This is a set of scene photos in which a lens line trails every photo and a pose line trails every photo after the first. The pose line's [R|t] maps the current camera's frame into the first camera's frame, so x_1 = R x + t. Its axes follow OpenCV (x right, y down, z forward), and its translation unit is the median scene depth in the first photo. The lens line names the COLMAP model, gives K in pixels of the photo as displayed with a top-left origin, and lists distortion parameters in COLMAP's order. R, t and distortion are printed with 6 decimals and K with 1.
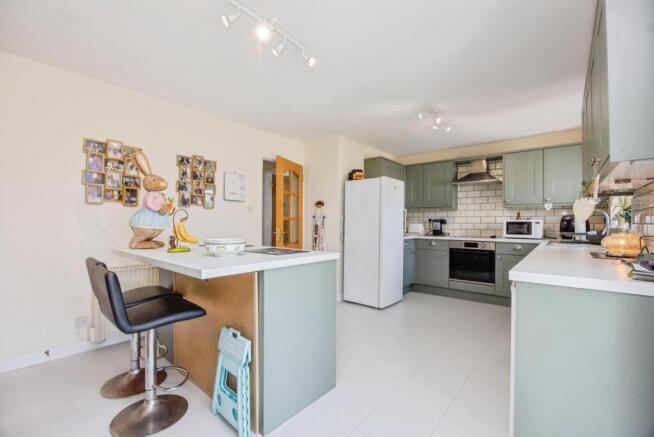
lens RADIAL K [[284.4, 0, 326.8], [0, 284.4, 220.8], [0, 0, 1]] dist [-0.015718, -0.000163]
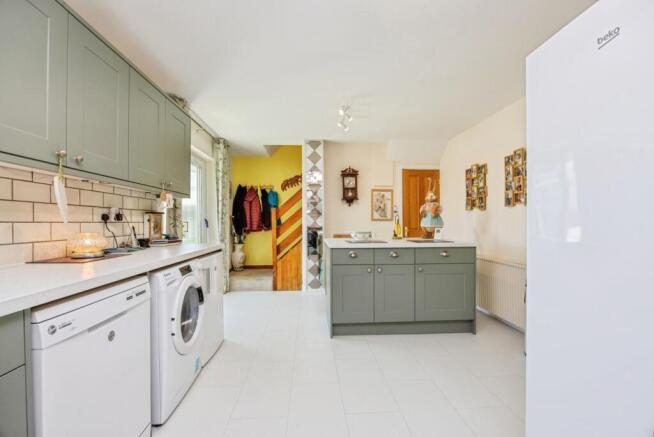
lens RADIAL K [[284.4, 0, 327.1], [0, 284.4, 221.2], [0, 0, 1]] dist [-0.015718, -0.000163]
pose [[-0.719027, -0.007222, -0.694944, 0.471099], [0.002030, 0.999920, -0.012492, 0.009027], [0.694979, -0.010393, -0.718955, 0.933639]]
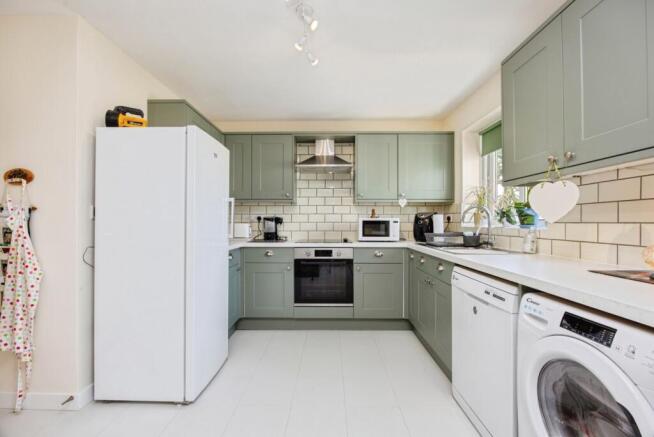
lens RADIAL K [[284.4, 0, 328.7], [0, 284.4, 223.3], [0, 0, 1]] dist [-0.015718, -0.000163]
pose [[0.769084, -0.005693, 0.639122, 0.061432], [-0.000692, 0.999952, 0.009740, 0.003158], [-0.639147, -0.007933, 0.769044, 0.435641]]
